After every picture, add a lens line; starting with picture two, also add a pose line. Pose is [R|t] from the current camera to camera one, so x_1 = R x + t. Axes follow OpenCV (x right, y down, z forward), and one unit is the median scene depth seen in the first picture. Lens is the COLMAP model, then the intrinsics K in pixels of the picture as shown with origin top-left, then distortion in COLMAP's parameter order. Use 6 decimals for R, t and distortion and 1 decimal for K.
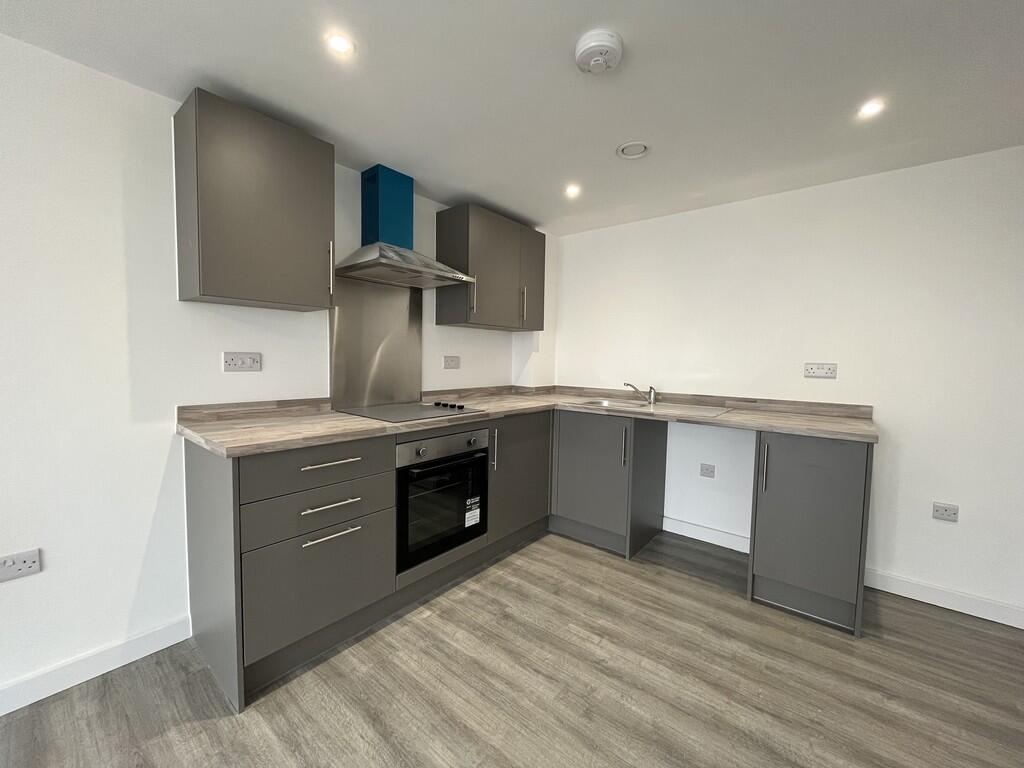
lens RADIAL K [[411.3, 0, 512.0], [0, 411.3, 384.0], [0, 0, 1]] dist [-0.002323, -0.000181]
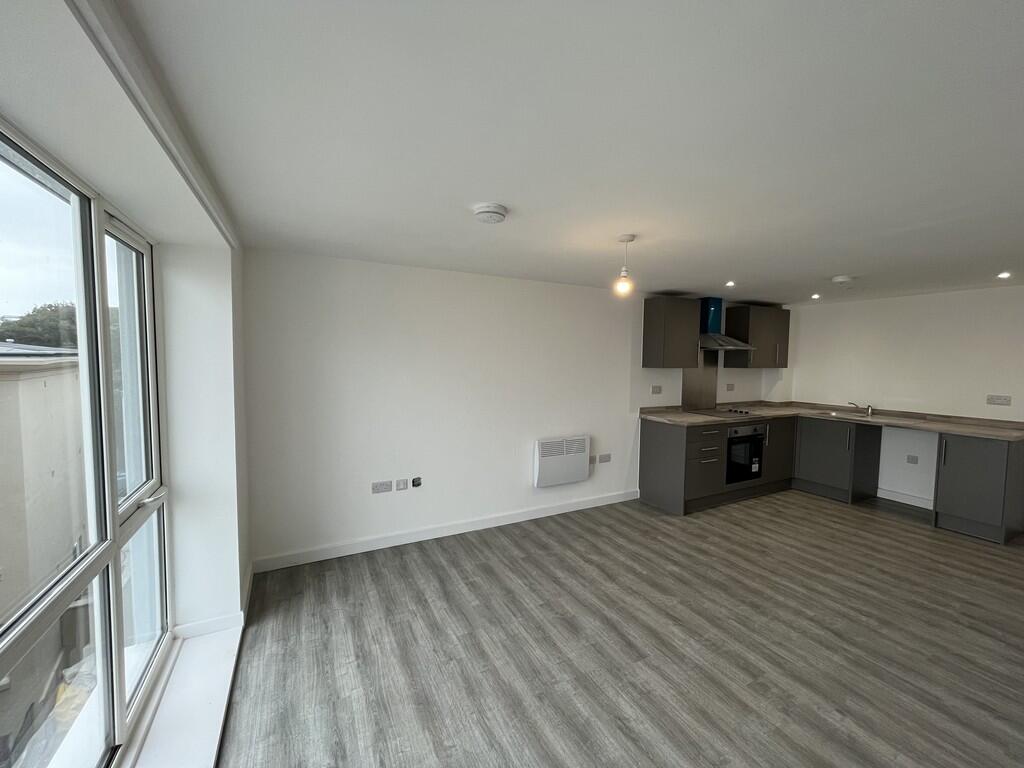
lens RADIAL K [[411.3, 0, 512.0], [0, 411.3, 384.0], [0, 0, 1]] dist [-0.002323, -0.000181]
pose [[0.919390, 0.017811, -0.392944, -0.375966], [-0.020931, 0.999774, -0.003658, -0.048618], [0.392790, 0.011588, 0.919555, -1.220253]]
